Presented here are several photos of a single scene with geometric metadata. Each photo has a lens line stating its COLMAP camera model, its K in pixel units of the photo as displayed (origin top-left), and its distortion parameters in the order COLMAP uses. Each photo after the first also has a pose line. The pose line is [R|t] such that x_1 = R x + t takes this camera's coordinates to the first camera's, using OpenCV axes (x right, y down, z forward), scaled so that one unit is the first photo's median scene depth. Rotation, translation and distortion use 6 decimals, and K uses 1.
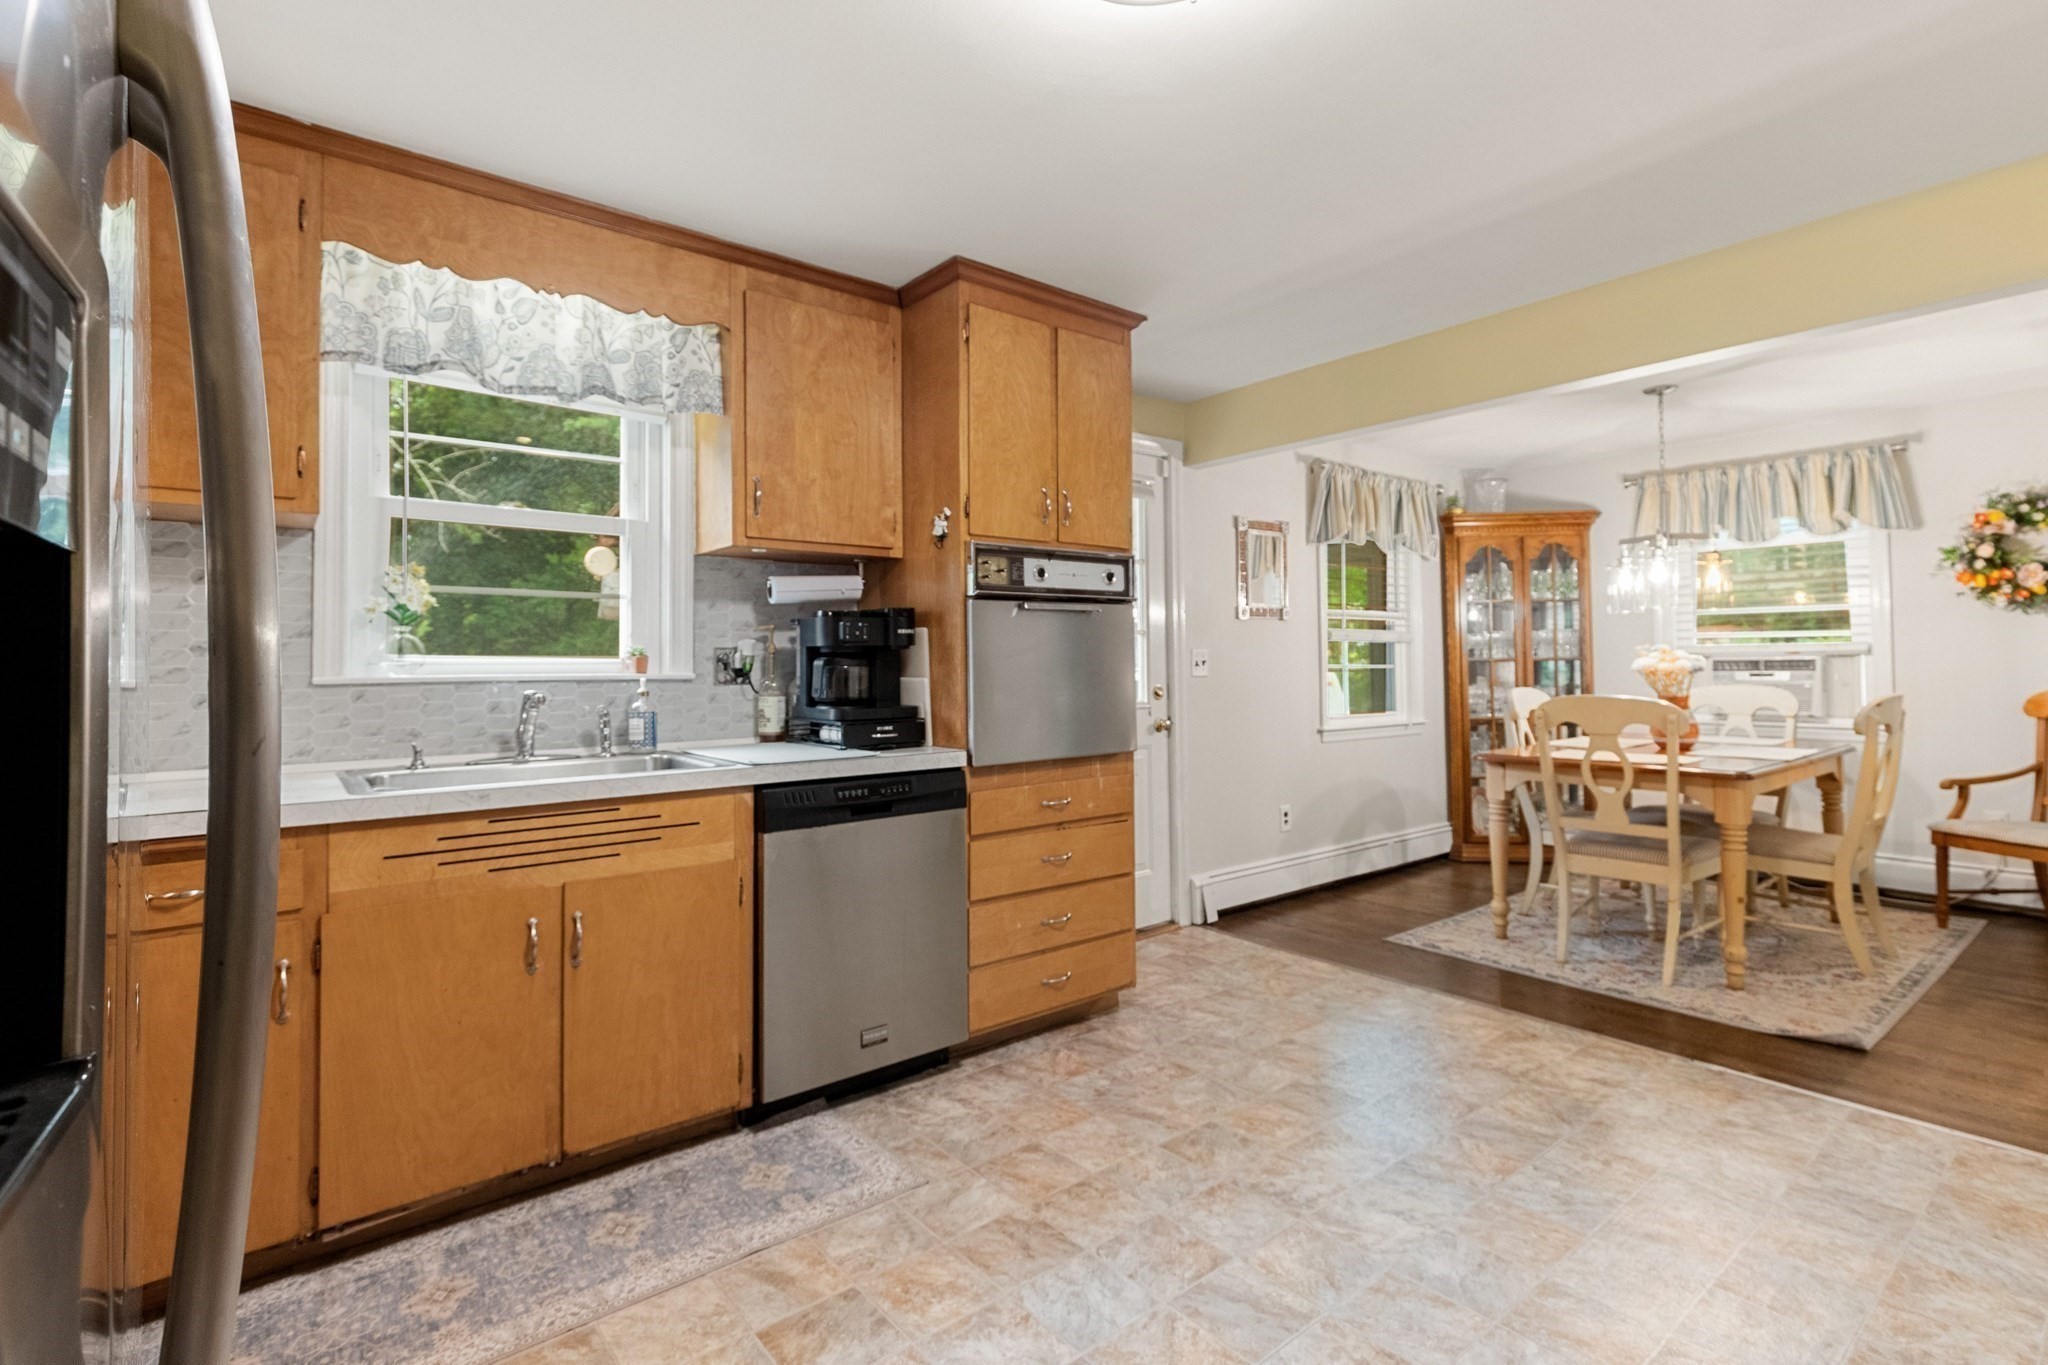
lens RADIAL K [[960.8, 0, 1026.4], [0, 960.8, 643.1], [0, 0, 1]] dist [0.001761, -0.000137]
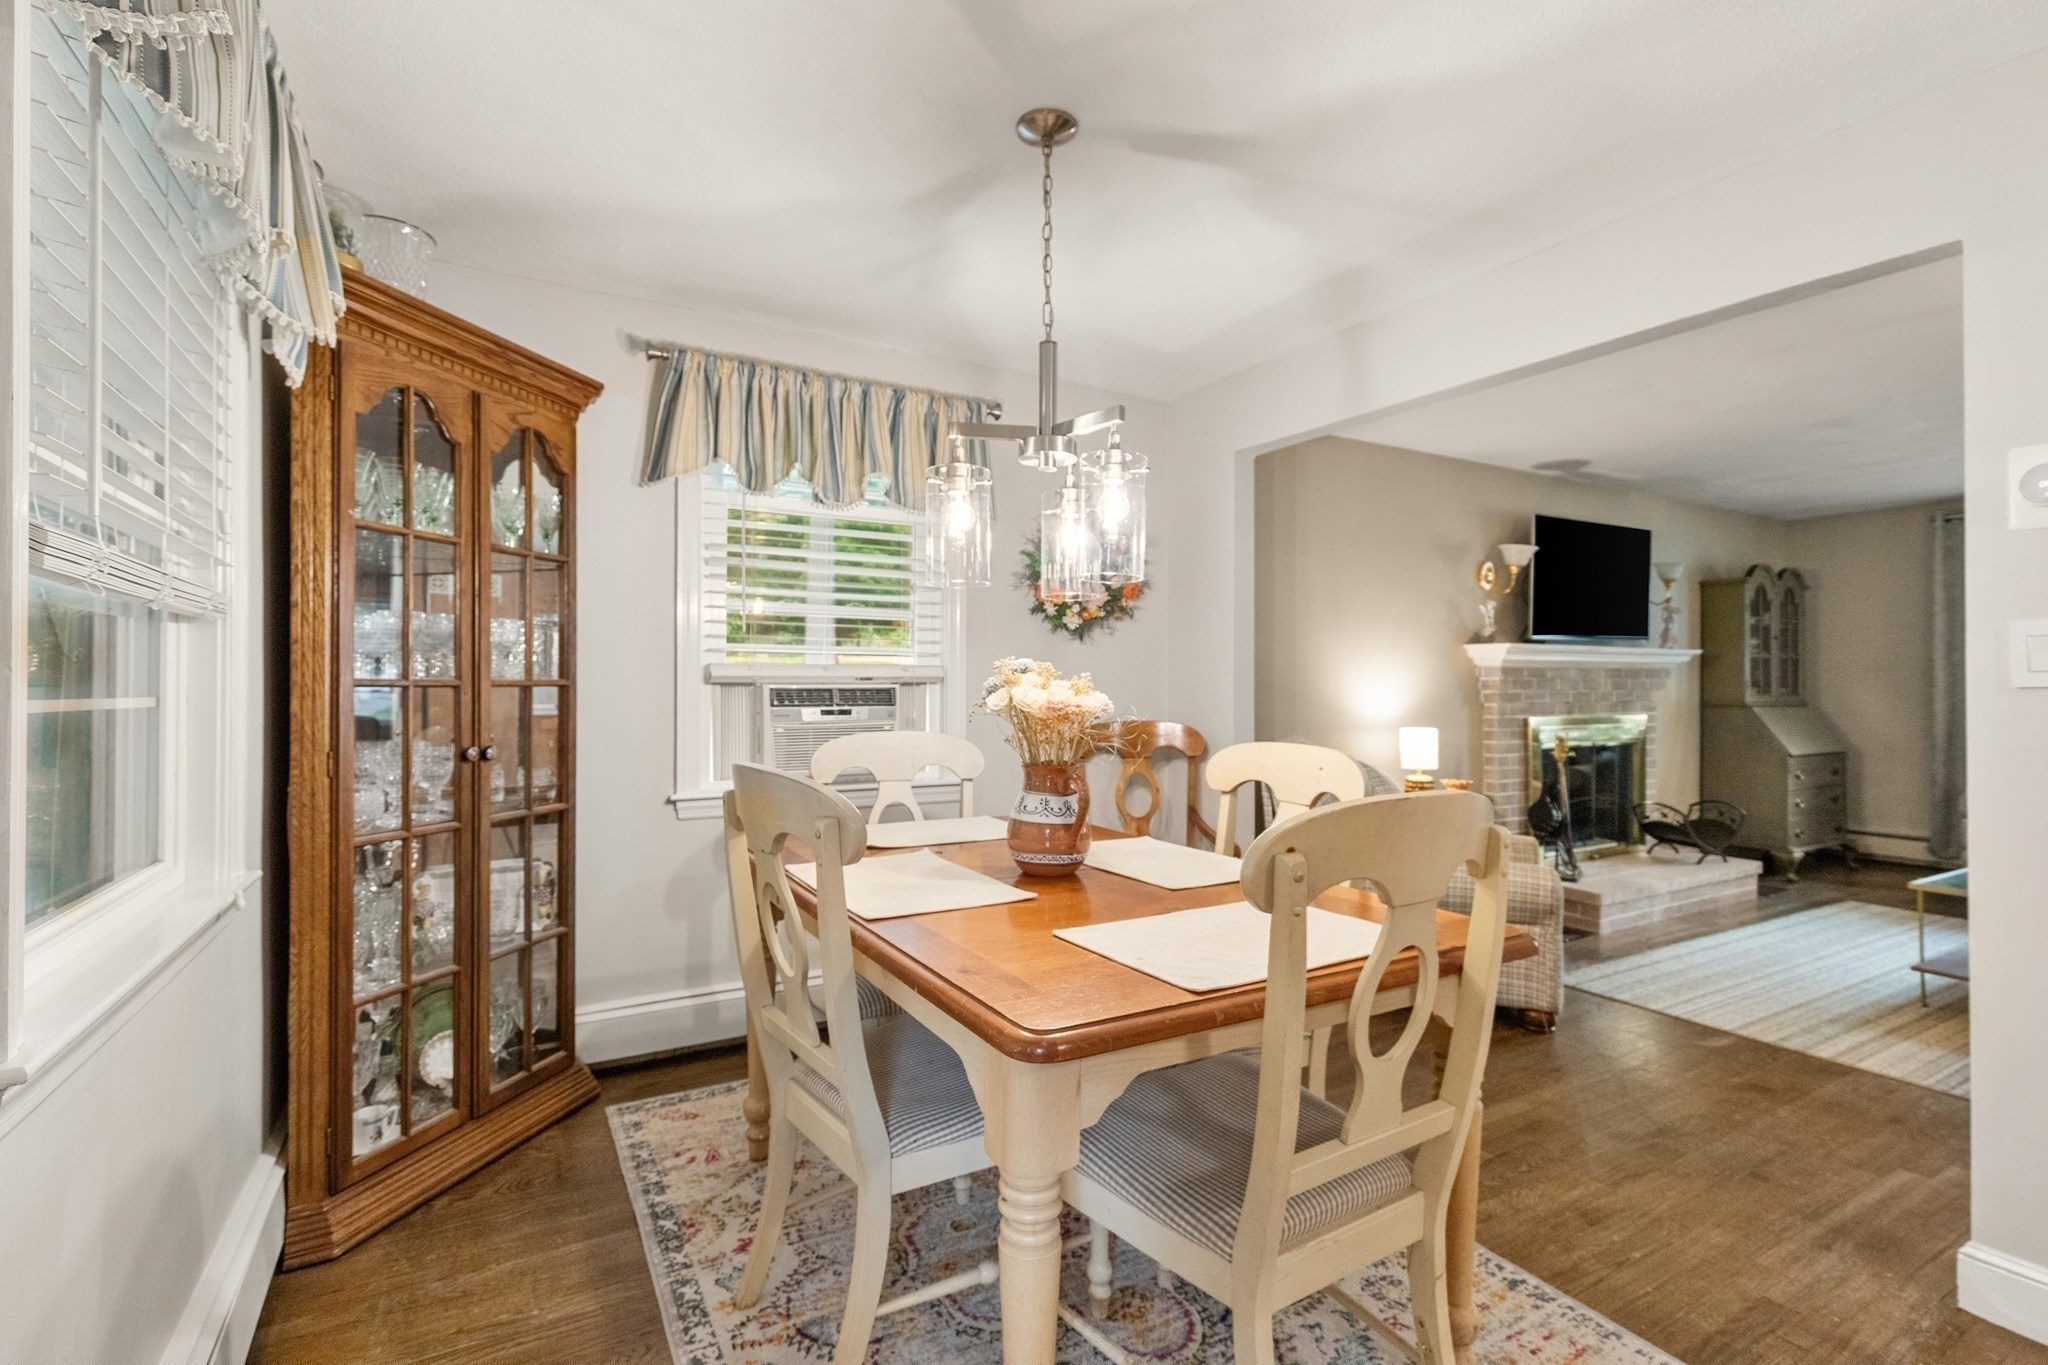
lens RADIAL K [[936.0, 0, 1019.0], [0, 936.0, 675.8], [0, 0, 1]] dist [0.000543, -0.000181]
pose [[0.155940, 0.020311, 0.987558, 0.195812], [-0.030173, 0.999420, -0.015790, 0.017544], [-0.987306, -0.027335, 0.156463, 0.915987]]
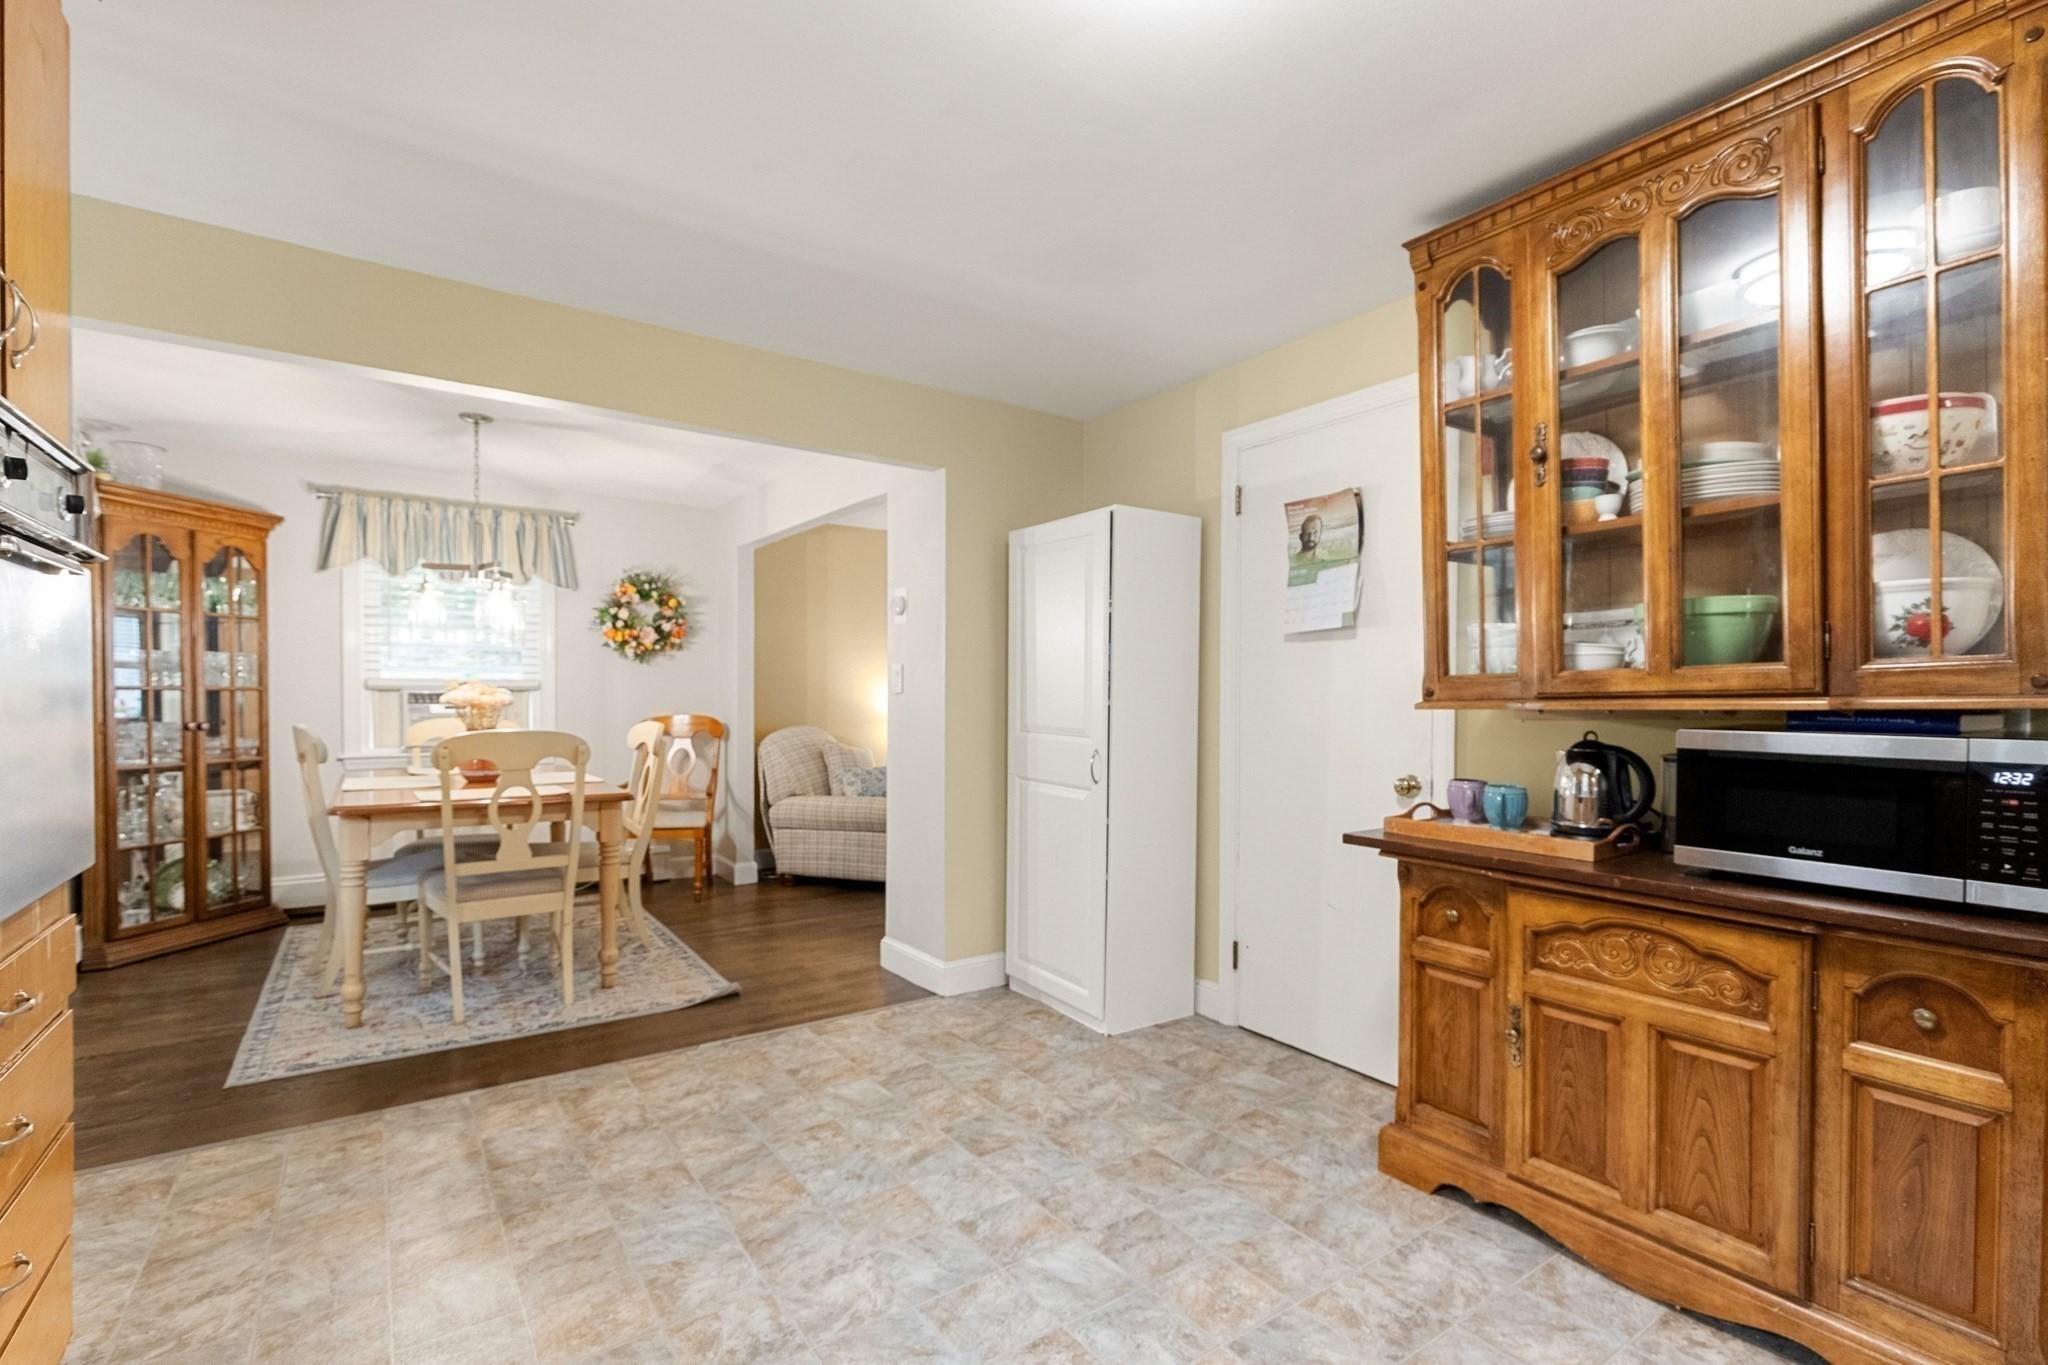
lens RADIAL K [[924.1, 0, 1017.4], [0, 924.1, 711.4], [0, 0, 1]] dist [0.001611, -0.000209]
pose [[0.068717, -0.006113, 0.997617, -0.244589], [-0.033507, 0.999403, 0.008432, 0.009496], [-0.997073, -0.034007, 0.068471, 0.366164]]
